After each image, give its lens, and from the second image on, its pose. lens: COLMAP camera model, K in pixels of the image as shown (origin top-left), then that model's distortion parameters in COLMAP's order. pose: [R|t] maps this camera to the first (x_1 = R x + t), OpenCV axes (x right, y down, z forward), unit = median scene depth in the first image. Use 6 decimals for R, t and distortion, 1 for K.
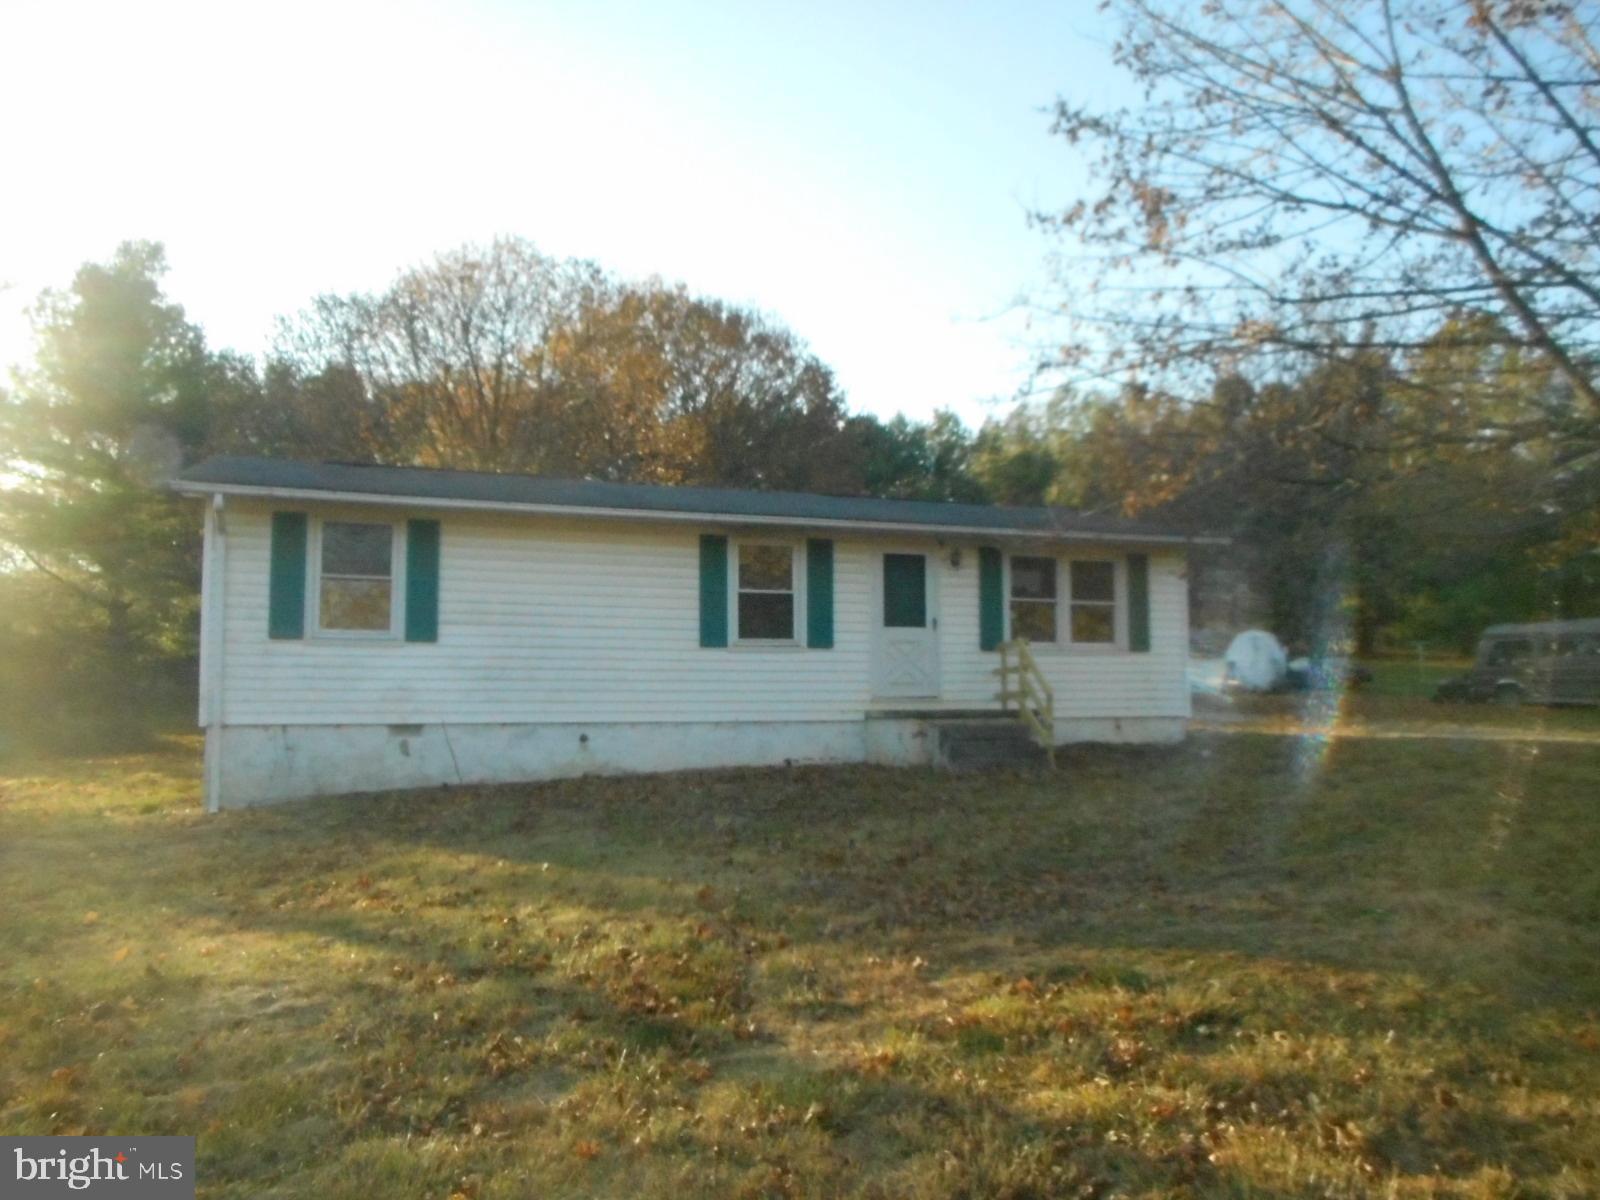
lens RADIAL K [[1173.6, 0, 800.0], [0, 1173.6, 600.0], [0, 0, 1]] dist [-0.033192, -0.001293]
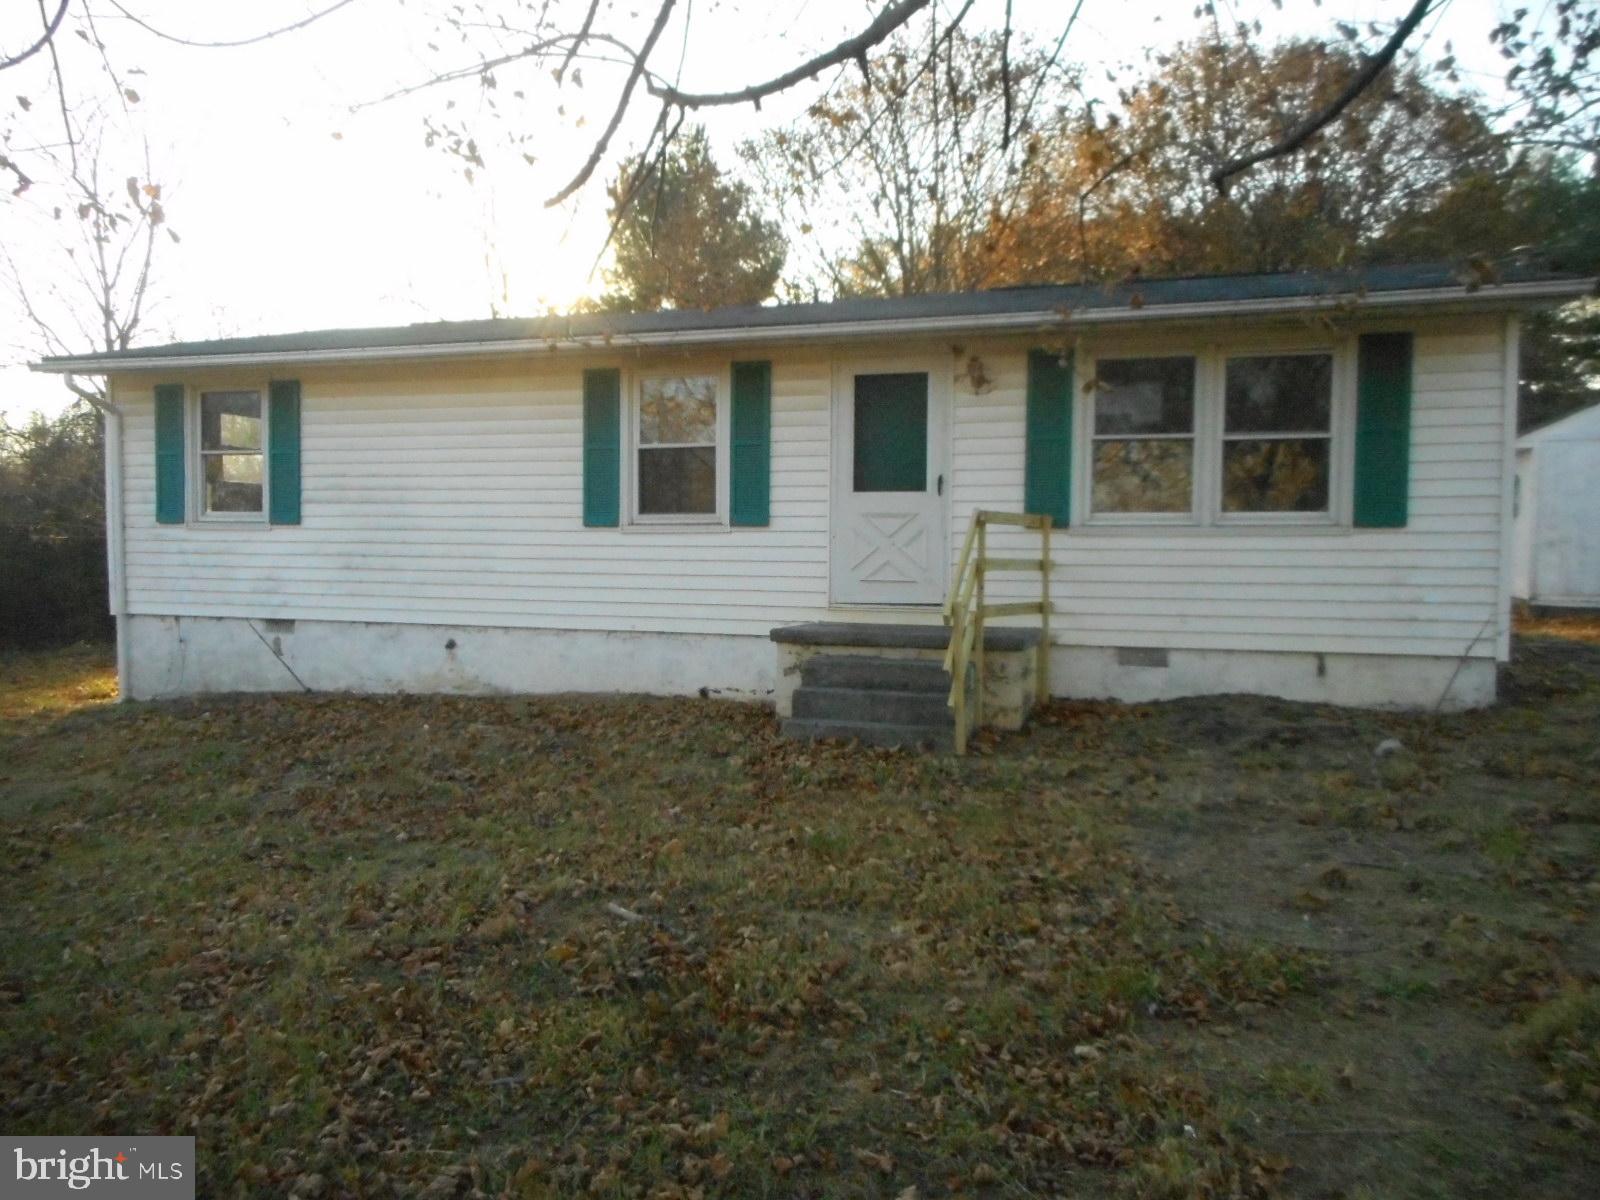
lens RADIAL K [[1173.6, 0, 800.0], [0, 1173.6, 600.0], [0, 0, 1]] dist [-0.033192, -0.001293]
pose [[0.796561, 0.034234, -0.603588, 0.451770], [0.038373, 0.993519, 0.106992, 0.012291], [0.603339, -0.108387, 0.790085, 0.494110]]
